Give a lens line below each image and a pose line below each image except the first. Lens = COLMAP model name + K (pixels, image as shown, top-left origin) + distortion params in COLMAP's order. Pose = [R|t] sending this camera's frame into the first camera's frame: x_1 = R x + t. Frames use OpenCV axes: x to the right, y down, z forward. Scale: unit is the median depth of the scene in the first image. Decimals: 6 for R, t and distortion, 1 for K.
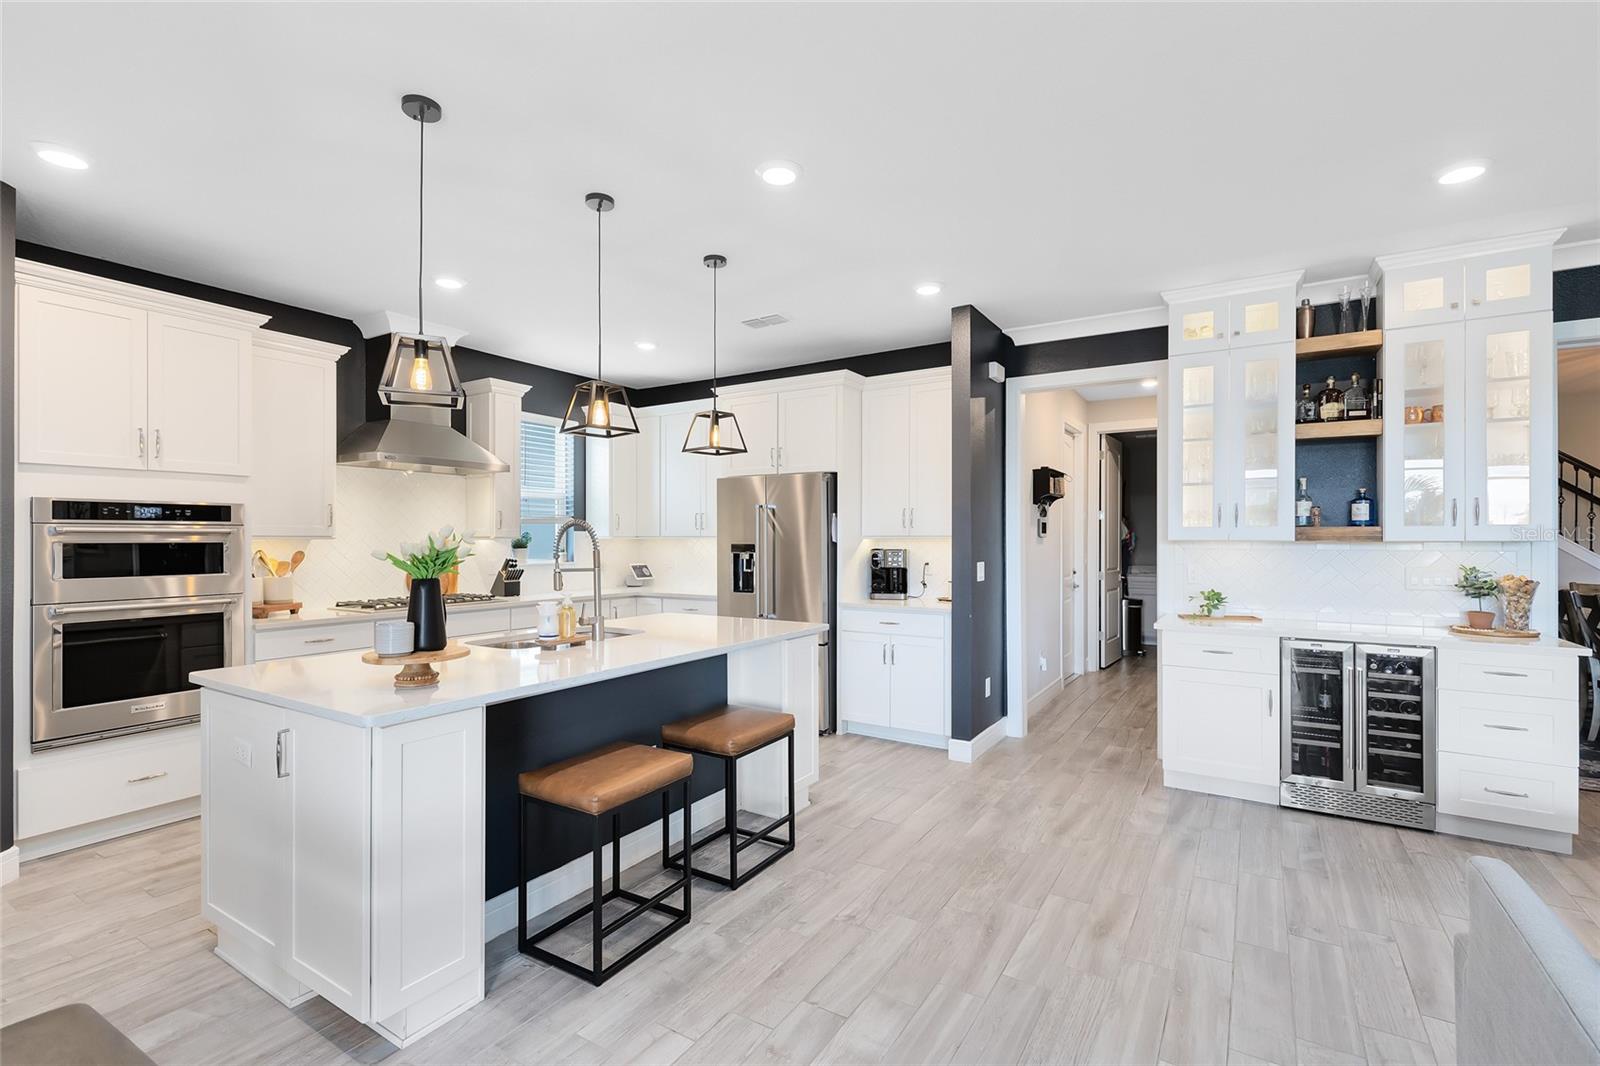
lens RADIAL K [[731.3, 0, 813.1], [0, 731.3, 537.2], [0, 0, 1]] dist [0.005599, 0.000284]
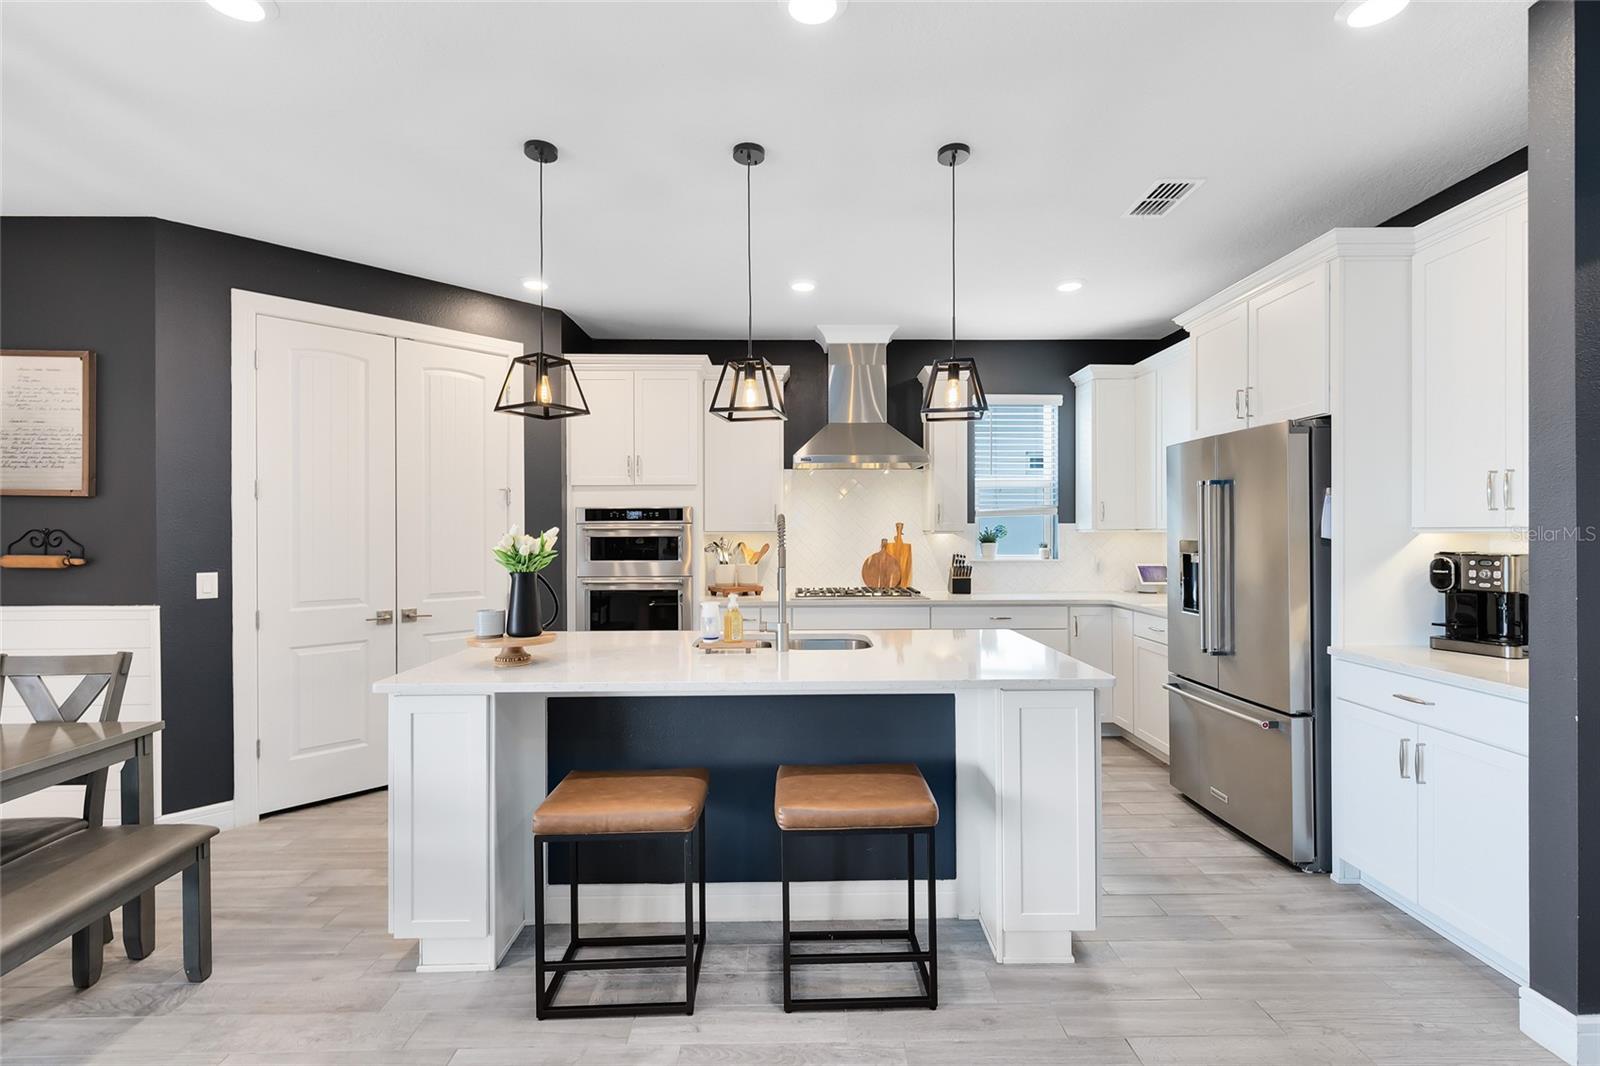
lens RADIAL K [[731.3, 0, 806.3], [0, 731.3, 532.4], [0, 0, 1]] dist [0.005599, 0.000284]
pose [[0.531544, 0.000045, -0.847030, 0.433522], [0.004231, 0.999987, 0.002709, -0.002708], [0.847020, -0.005024, 0.531537, 0.514964]]
